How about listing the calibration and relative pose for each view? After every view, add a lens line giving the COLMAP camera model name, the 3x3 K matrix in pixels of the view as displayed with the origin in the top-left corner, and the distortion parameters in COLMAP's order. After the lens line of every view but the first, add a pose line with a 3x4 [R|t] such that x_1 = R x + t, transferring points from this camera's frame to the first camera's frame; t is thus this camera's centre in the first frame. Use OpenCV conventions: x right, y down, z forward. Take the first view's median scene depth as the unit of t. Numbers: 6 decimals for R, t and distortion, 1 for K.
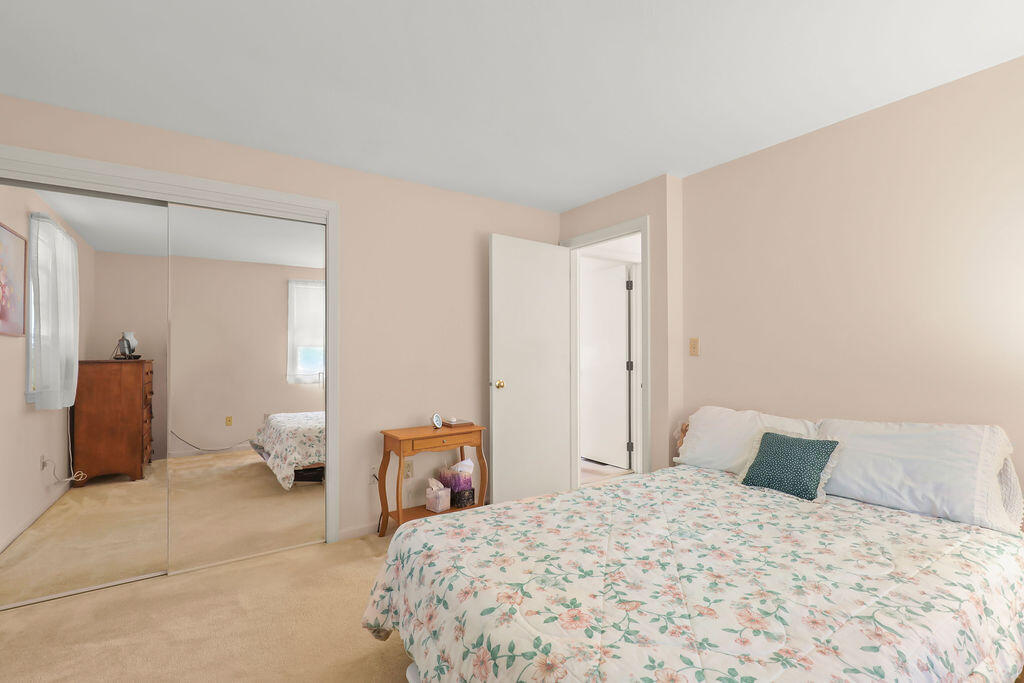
lens RADIAL K [[460.9, 0, 513.1], [0, 460.9, 350.3], [0, 0, 1]] dist [-0.000465, -0.000082]
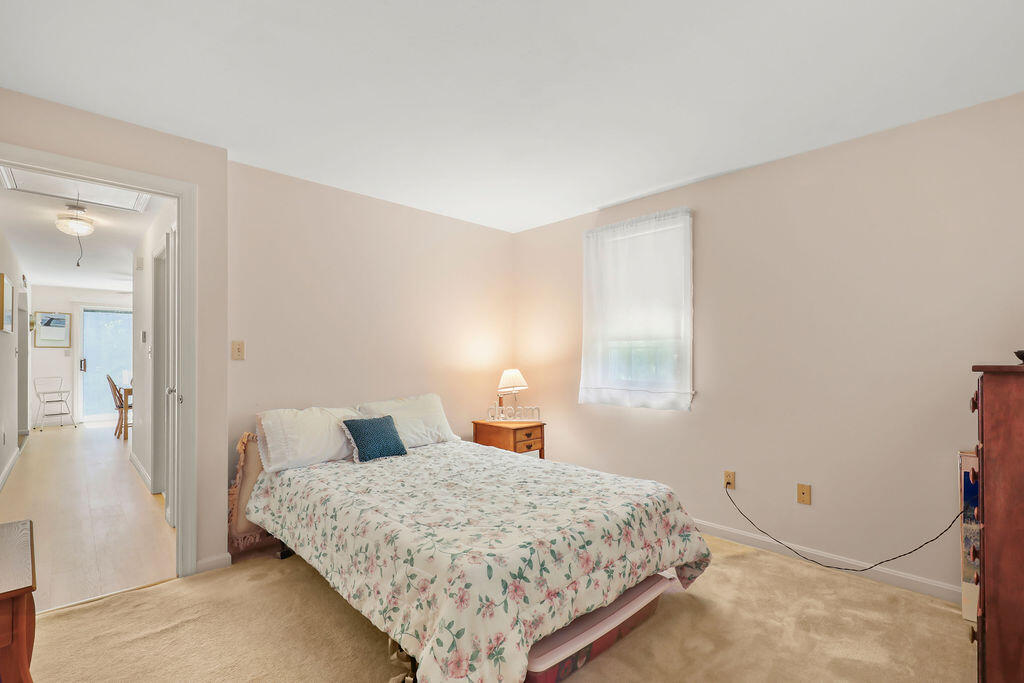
lens RADIAL K [[466.7, 0, 517.5], [0, 466.7, 358.4], [0, 0, 1]] dist [0.001230, 0.000121]
pose [[-0.179287, -0.003496, 0.983791, -1.253261], [-0.003368, 0.999990, 0.002940, 0.008129], [-0.983791, -0.002786, -0.179297, 1.254319]]
